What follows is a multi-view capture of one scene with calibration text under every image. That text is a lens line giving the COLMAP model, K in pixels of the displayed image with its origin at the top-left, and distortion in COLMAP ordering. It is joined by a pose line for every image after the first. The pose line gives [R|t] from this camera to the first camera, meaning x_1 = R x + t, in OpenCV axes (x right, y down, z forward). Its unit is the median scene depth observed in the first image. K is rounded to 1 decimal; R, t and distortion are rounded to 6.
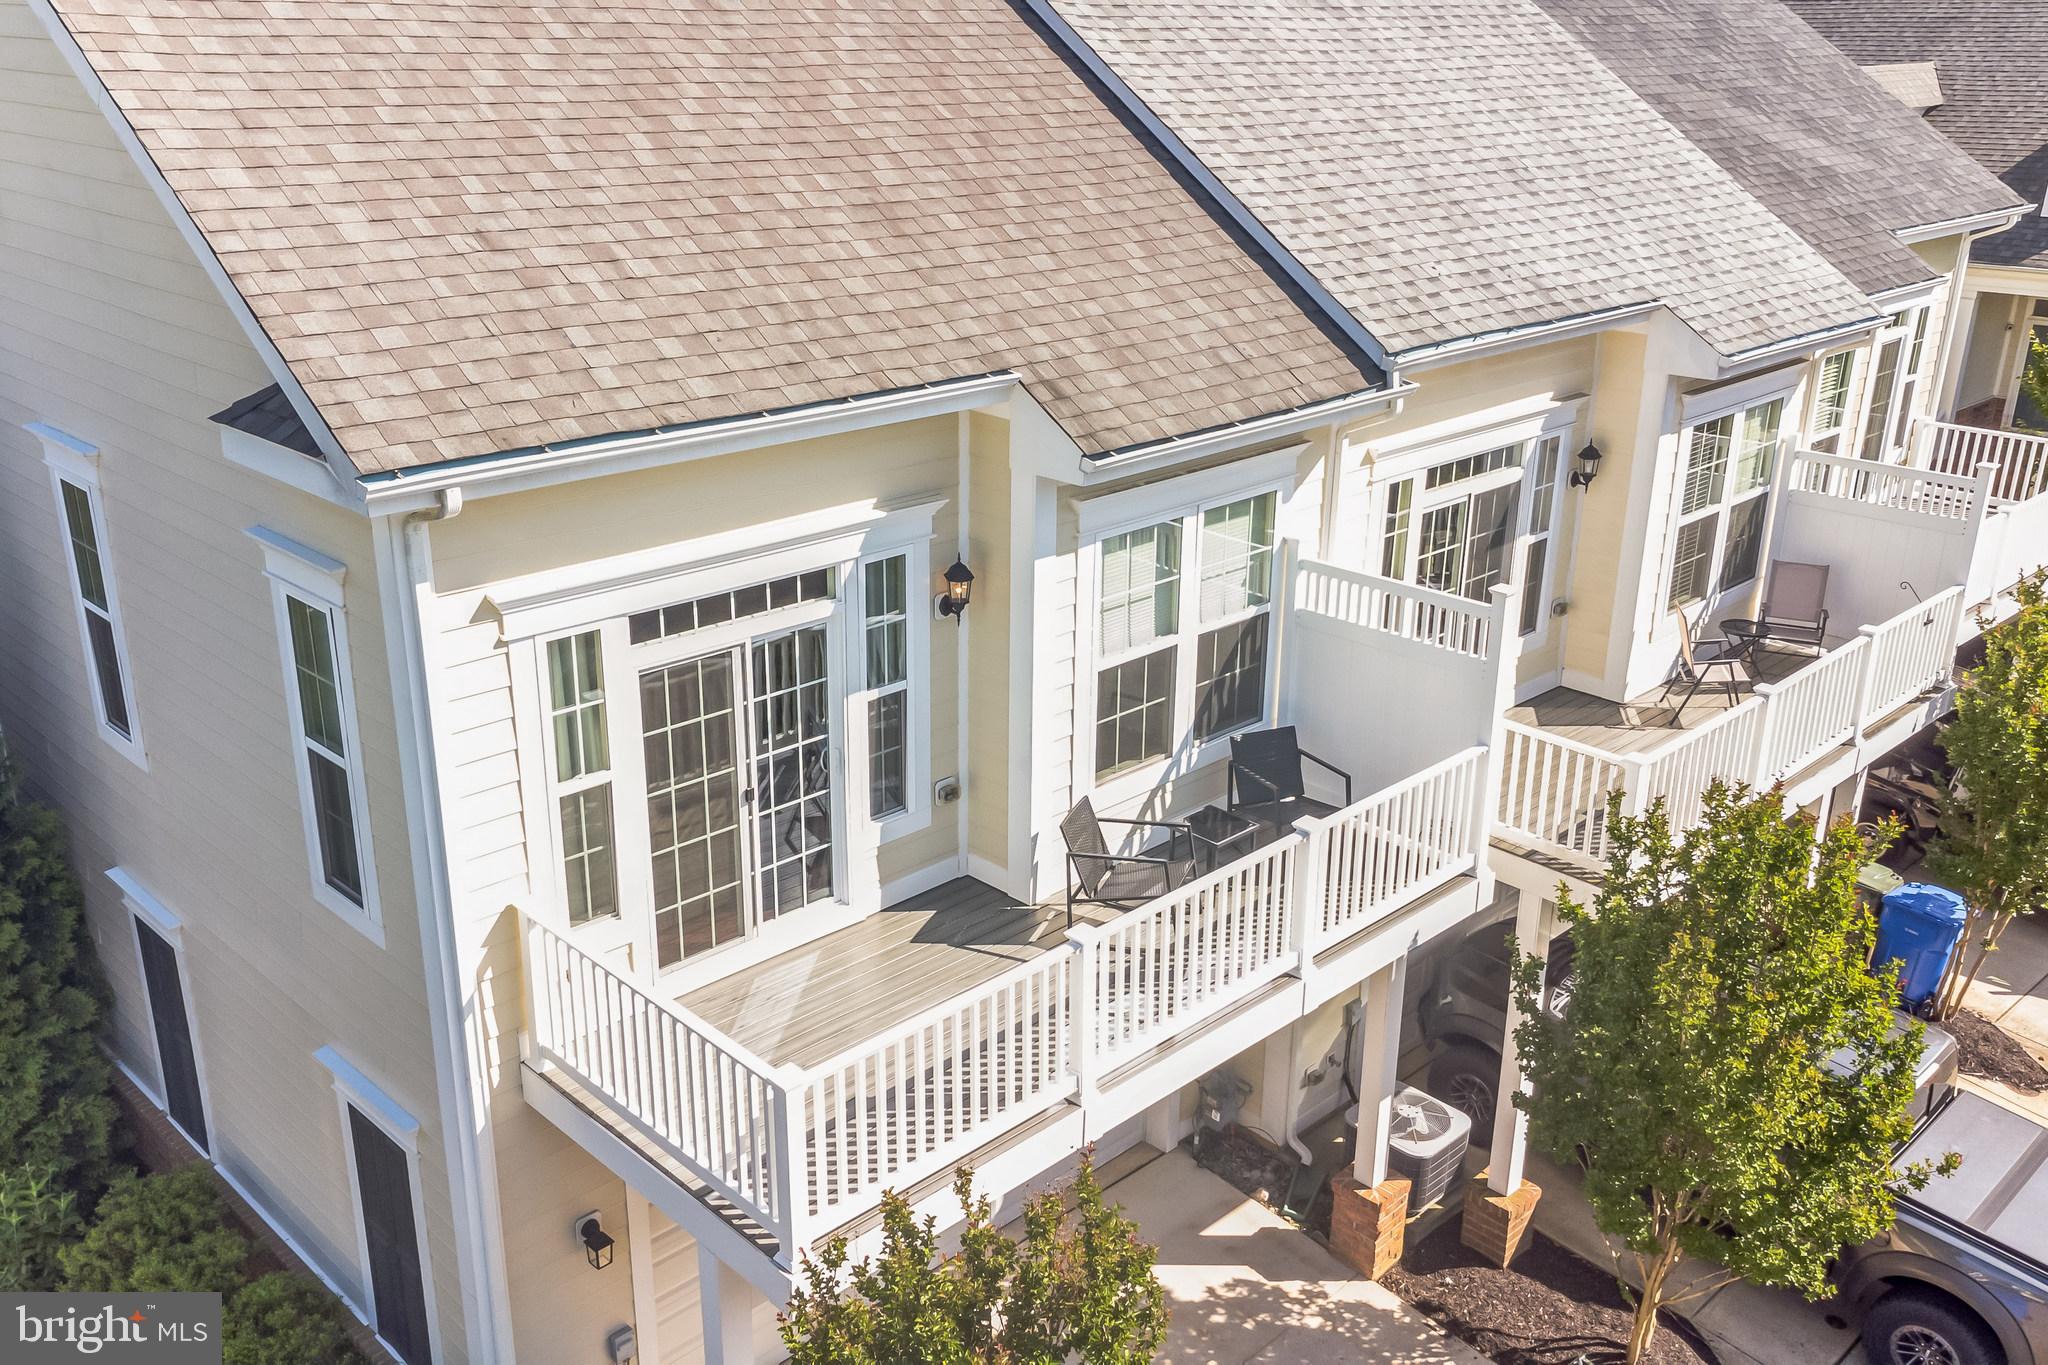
lens RADIAL K [[1806.1, 0, 1029.5], [0, 1806.1, 690.9], [0, 0, 1]] dist [0.034320, -0.002170]
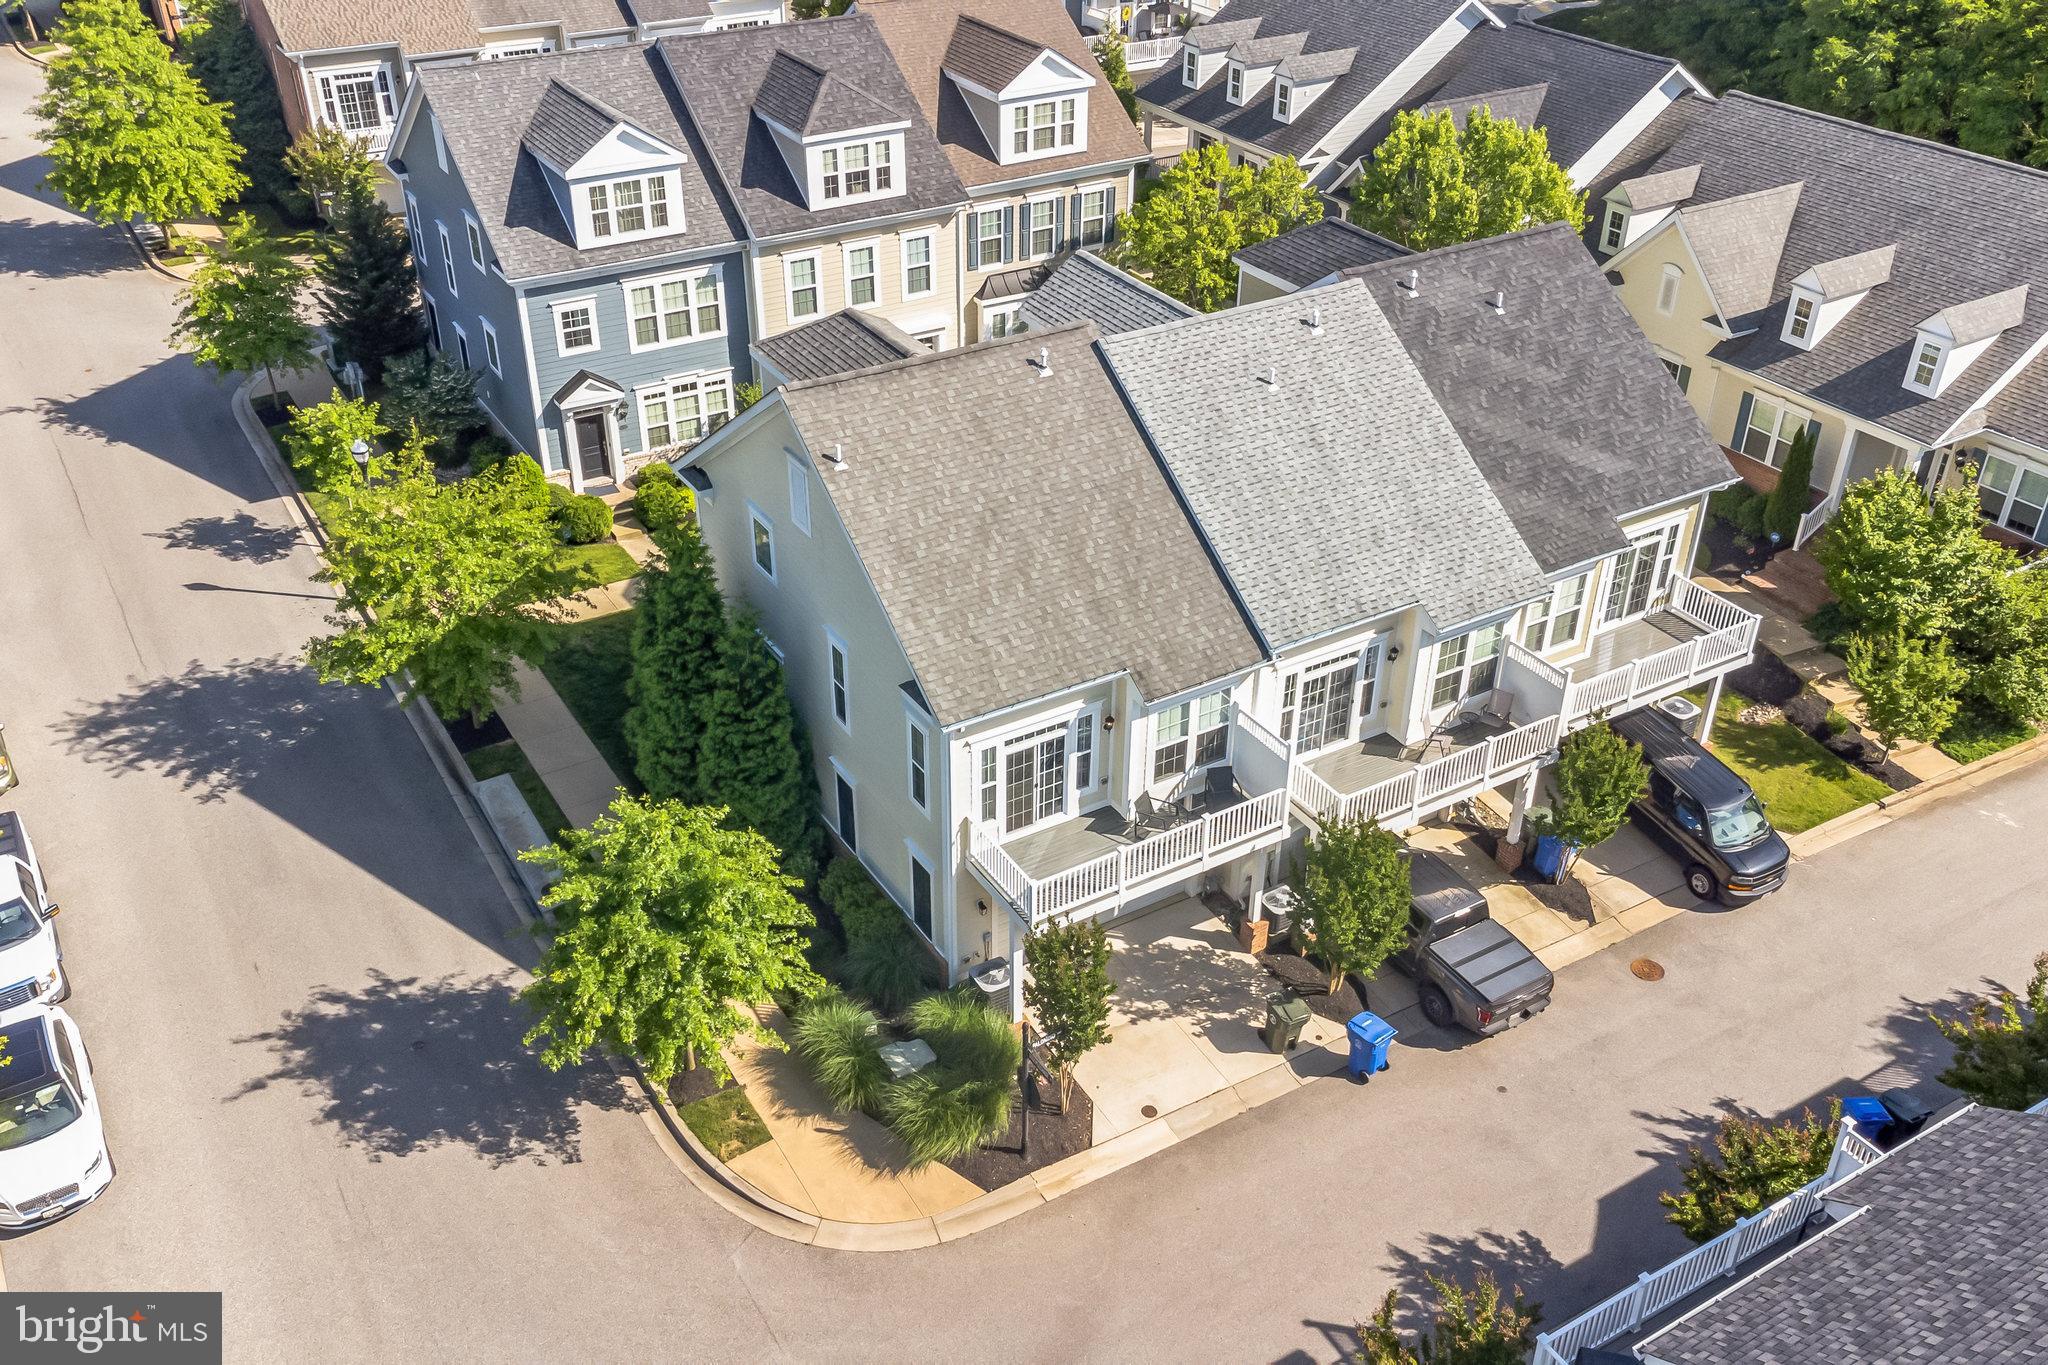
lens RADIAL K [[1806.1, 0, 1029.5], [0, 1806.1, 690.9], [0, 0, 1]] dist [0.034320, -0.002170]
pose [[0.973552, 0.120315, -0.194220, 0.420206], [-0.078601, 0.974593, 0.209741, -0.747239], [0.214521, -0.188928, 0.958273, -1.981575]]
